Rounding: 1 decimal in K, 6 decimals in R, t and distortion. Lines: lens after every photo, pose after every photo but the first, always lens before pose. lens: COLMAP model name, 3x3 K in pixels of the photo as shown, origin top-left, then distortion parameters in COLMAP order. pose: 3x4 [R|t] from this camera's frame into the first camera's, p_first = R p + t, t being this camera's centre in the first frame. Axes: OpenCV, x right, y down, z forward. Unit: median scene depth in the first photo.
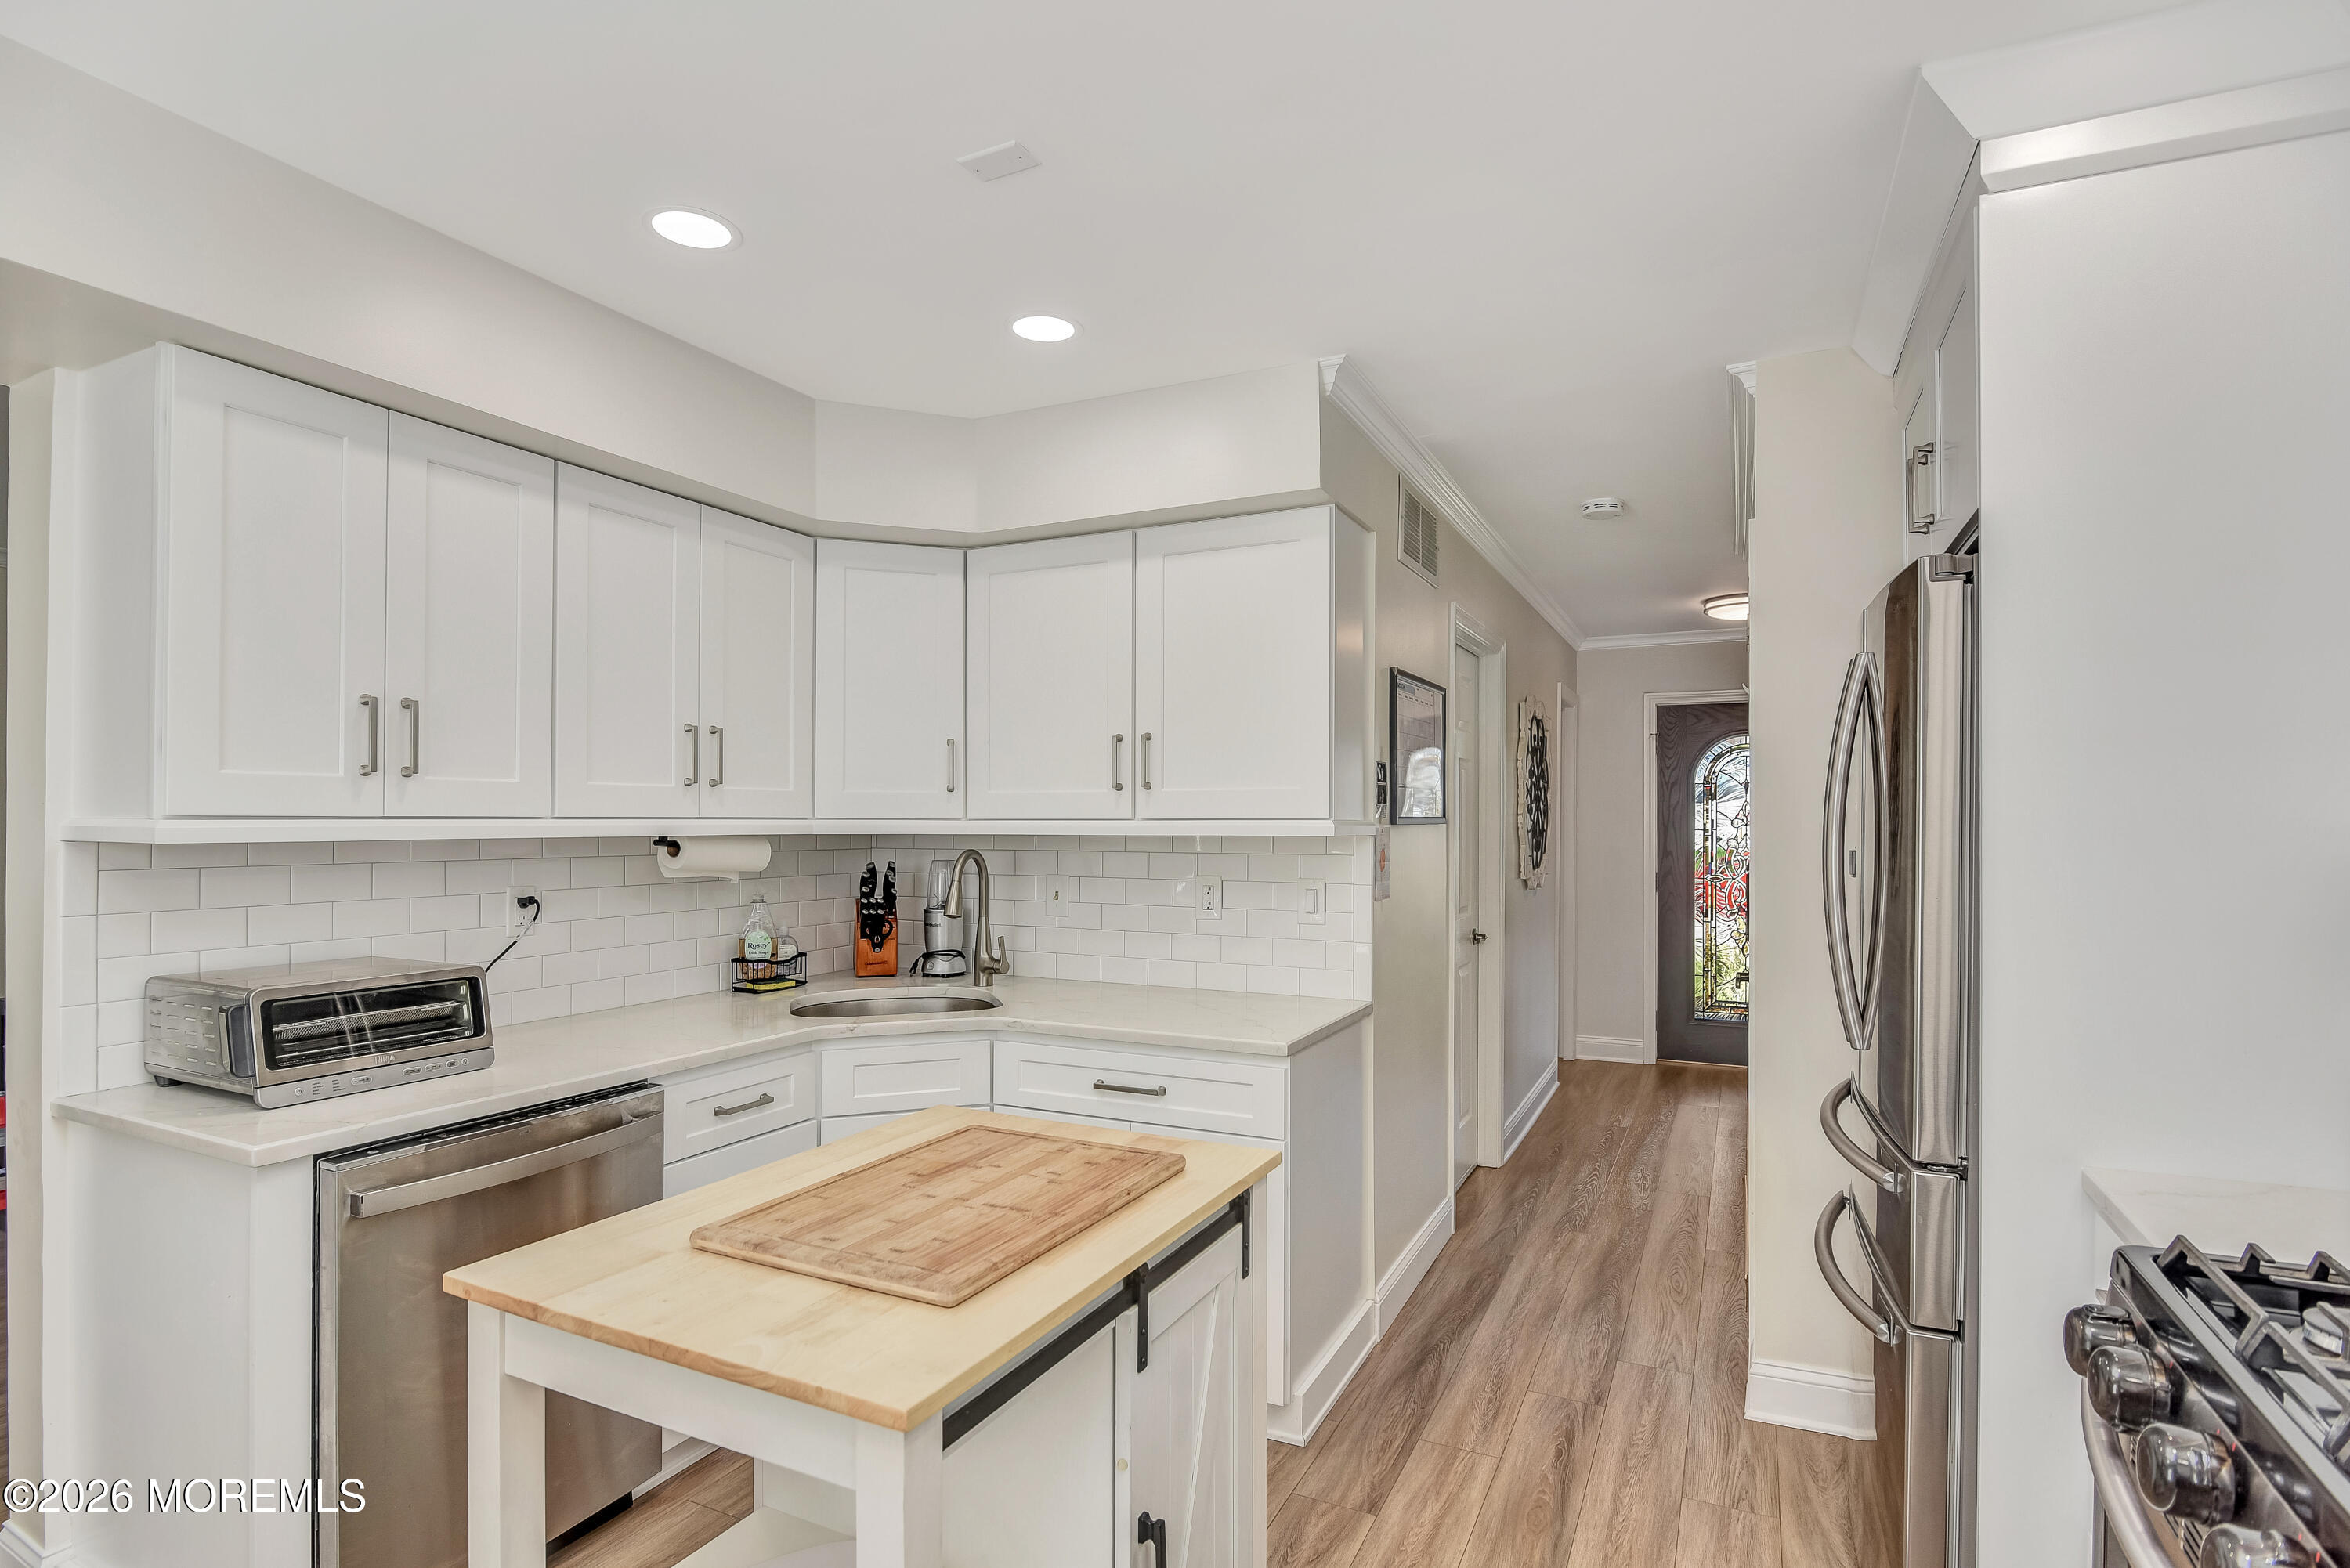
lens RADIAL K [[1159.5, 0, 1160.9], [0, 1159.5, 807.4], [0, 0, 1]] dist [-0.000610, -0.000296]
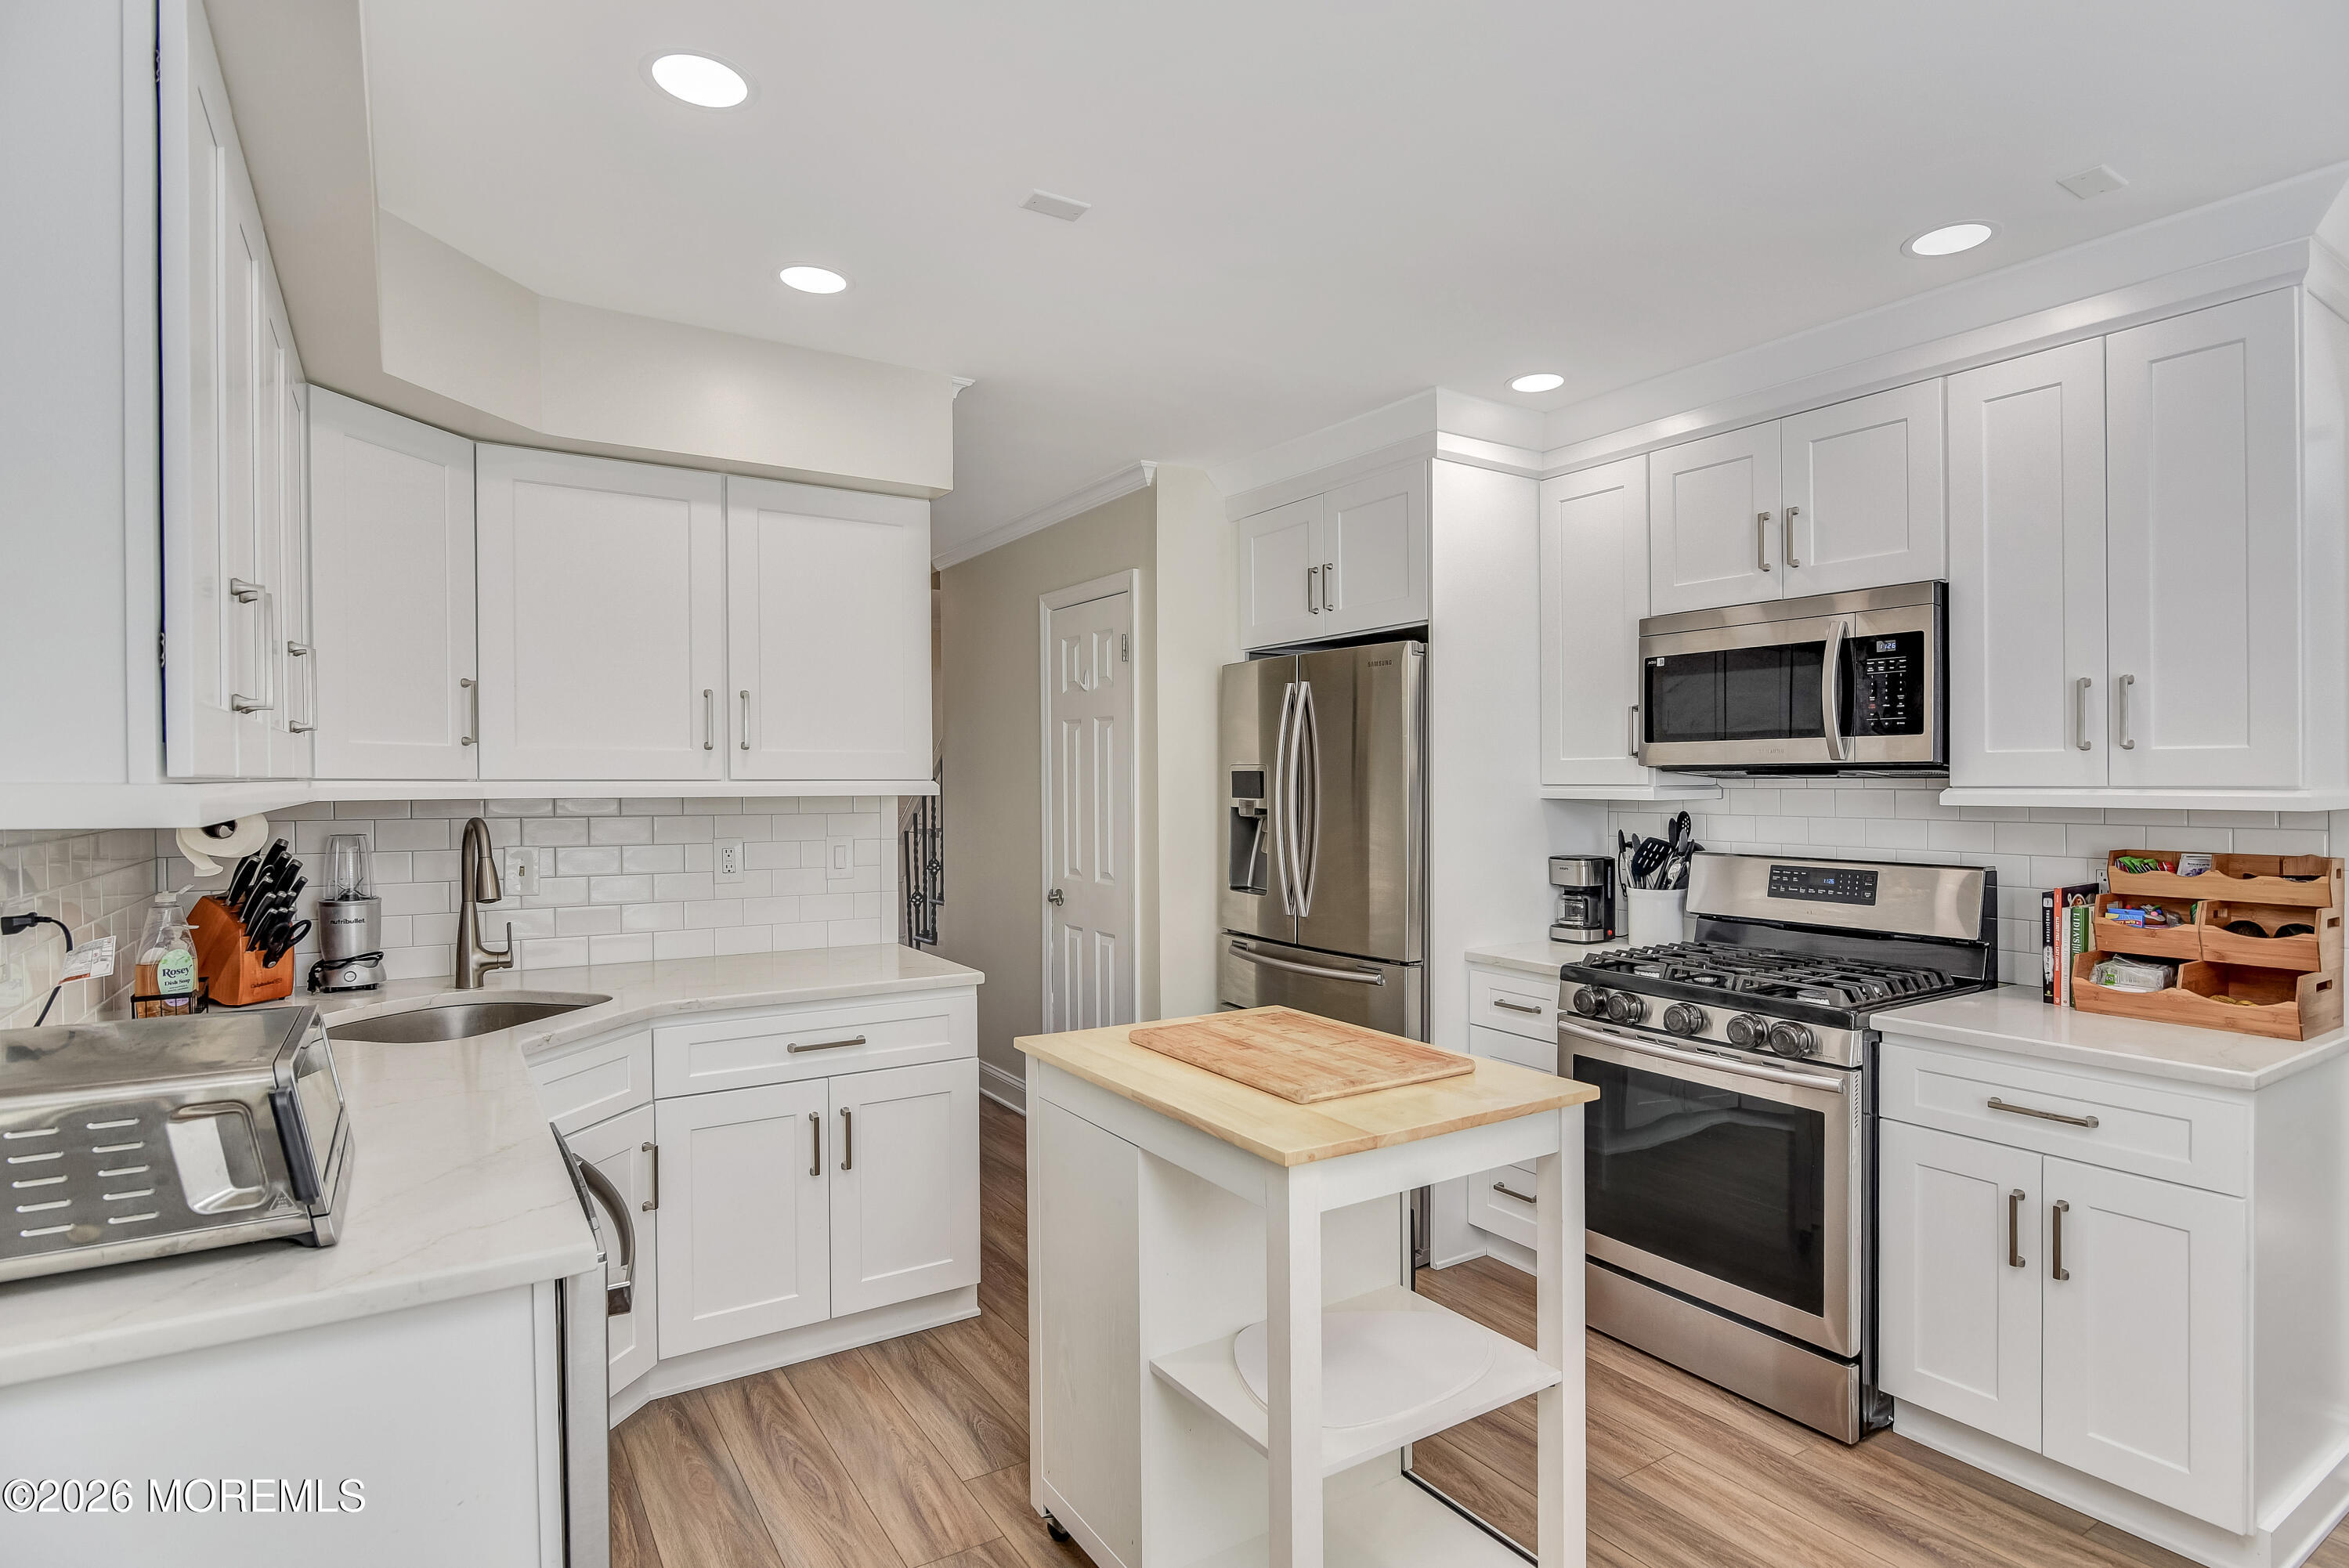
lens RADIAL K [[1203.1, 0, 1167.7], [0, 1203.1, 795.7], [0, 0, 1]] dist [-0.022234, -0.002059]
pose [[0.516574, -0.015736, 0.856098, -0.680894], [-0.006100, 0.999738, 0.022057, -0.000506], [-0.856221, -0.016617, 0.516343, 0.177895]]
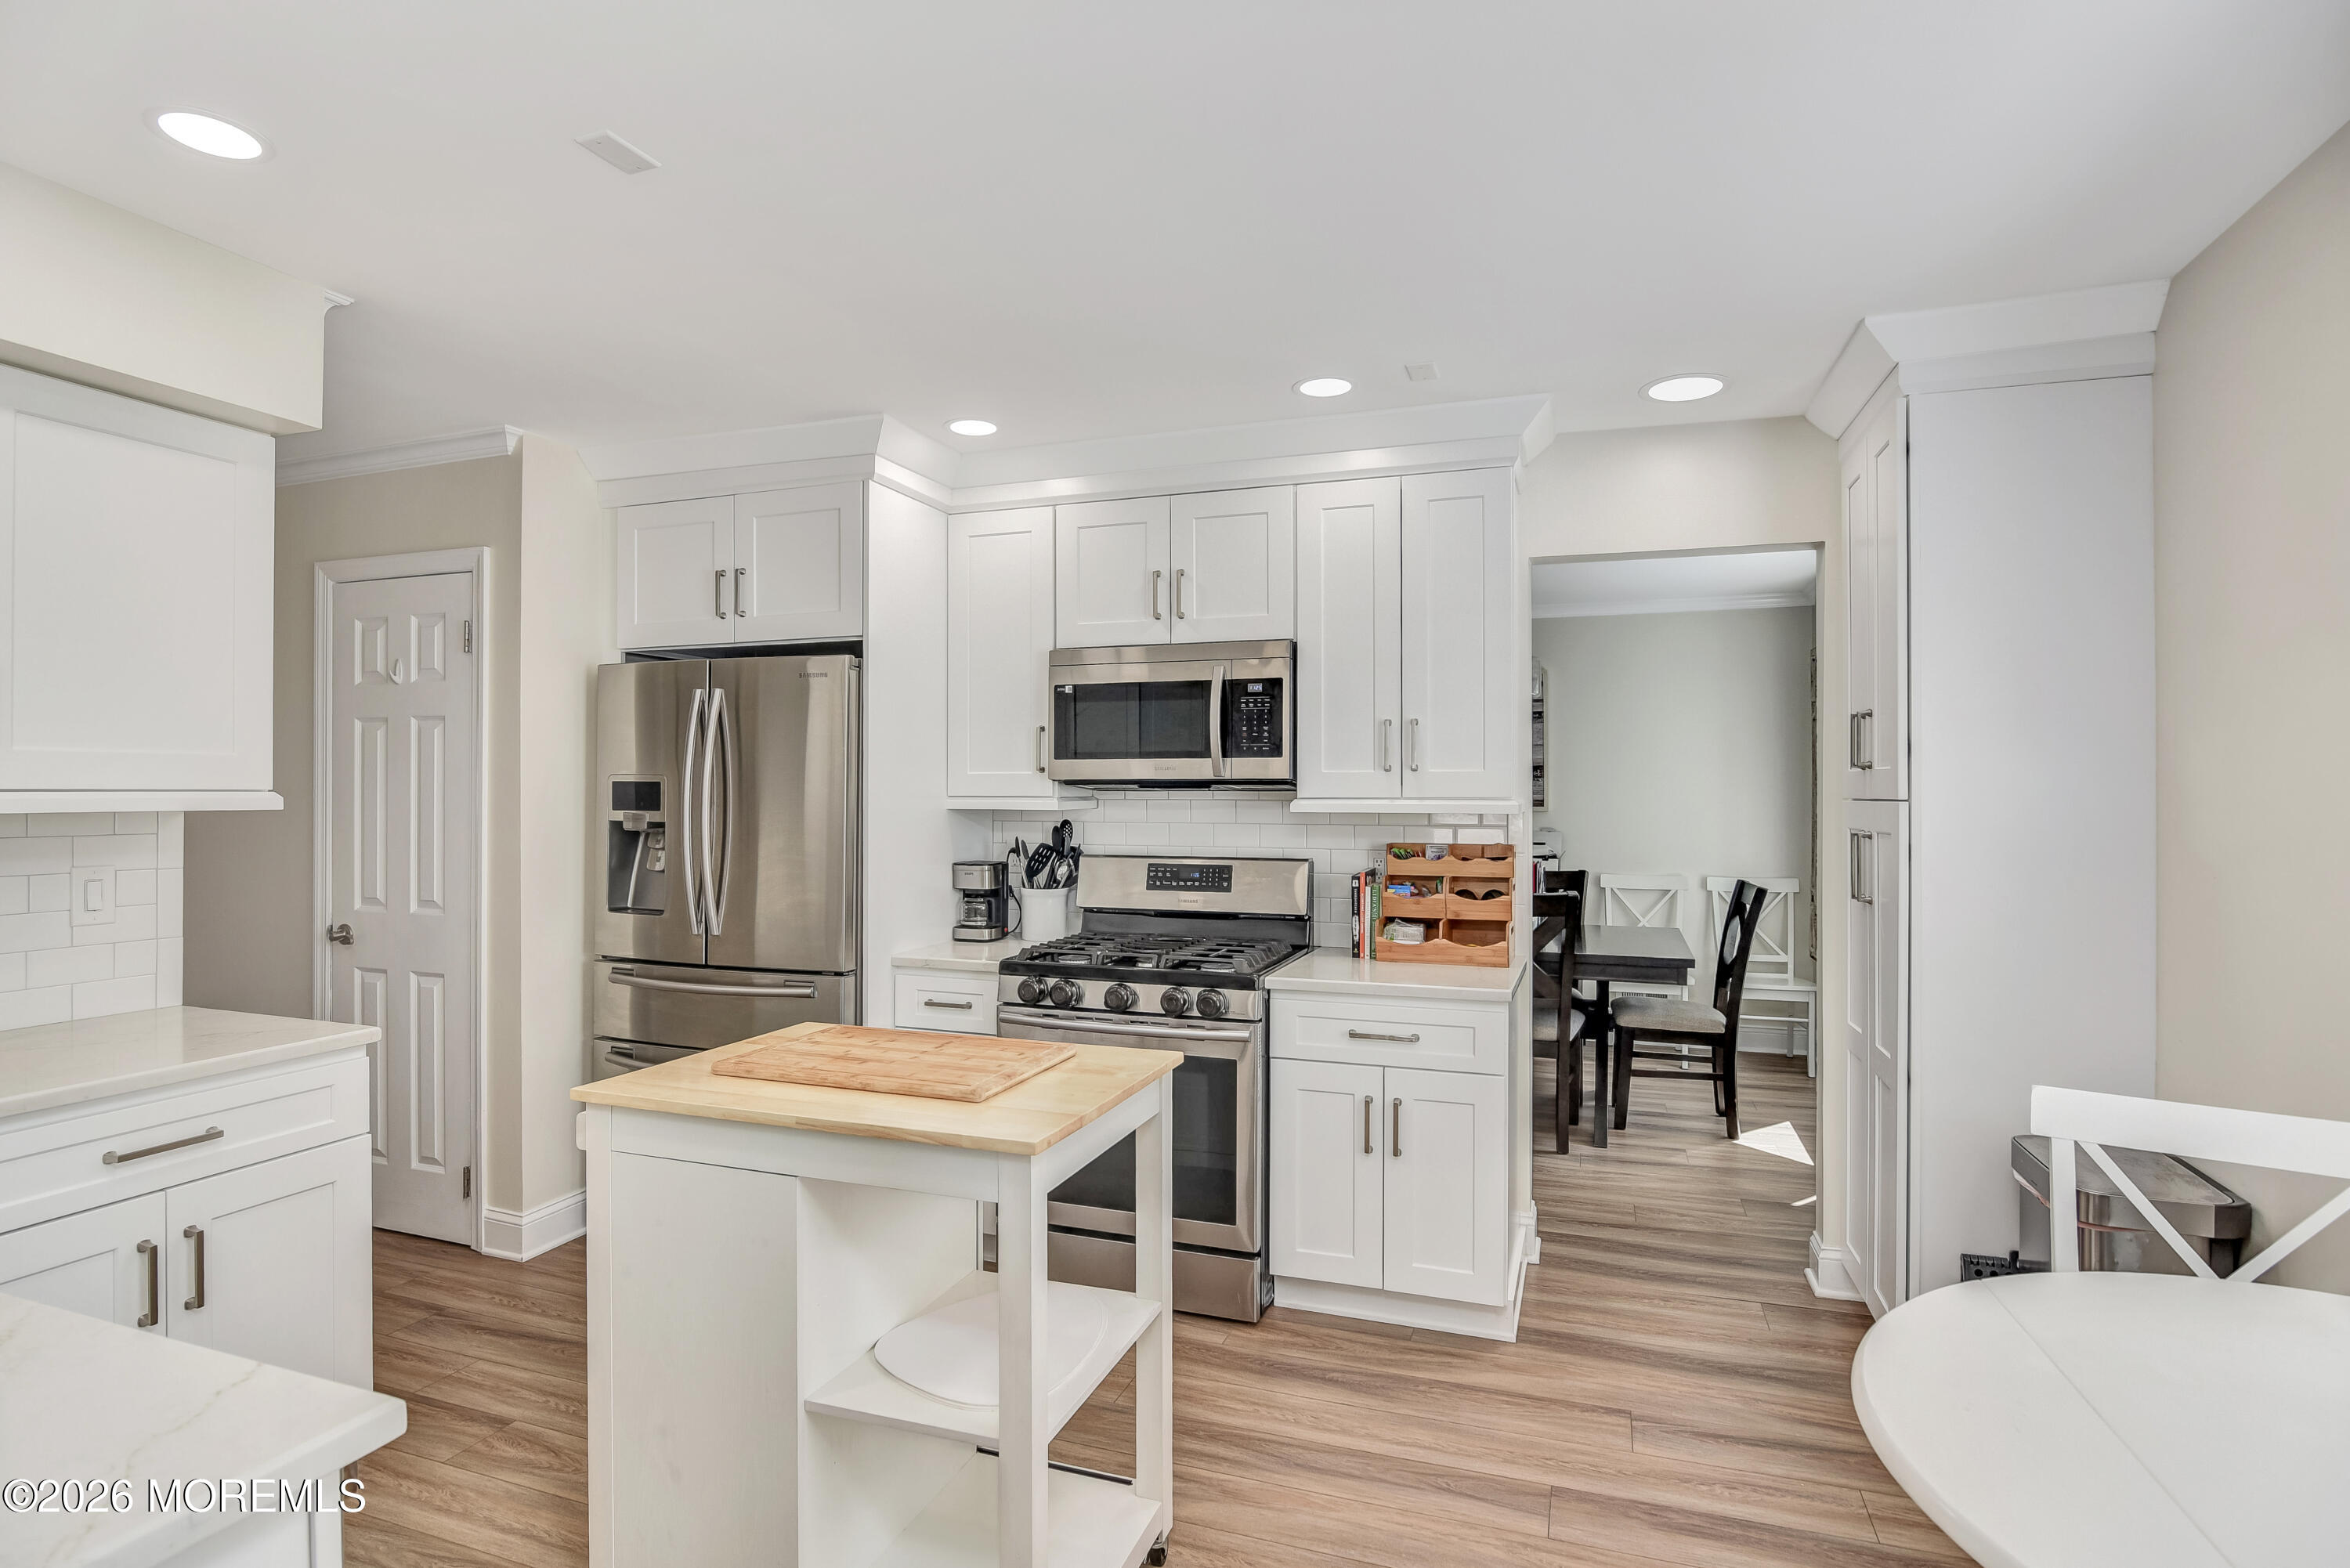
lens RADIAL K [[1203.5, 0, 1148.4], [0, 1203.5, 778.8], [0, 0, 1]] dist [-0.022234, -0.002059]
pose [[-0.109606, 0.005895, 0.993958, -0.766567], [-0.013054, 0.999888, -0.007369, 0.000718], [-0.993889, -0.013783, -0.109517, 0.401003]]
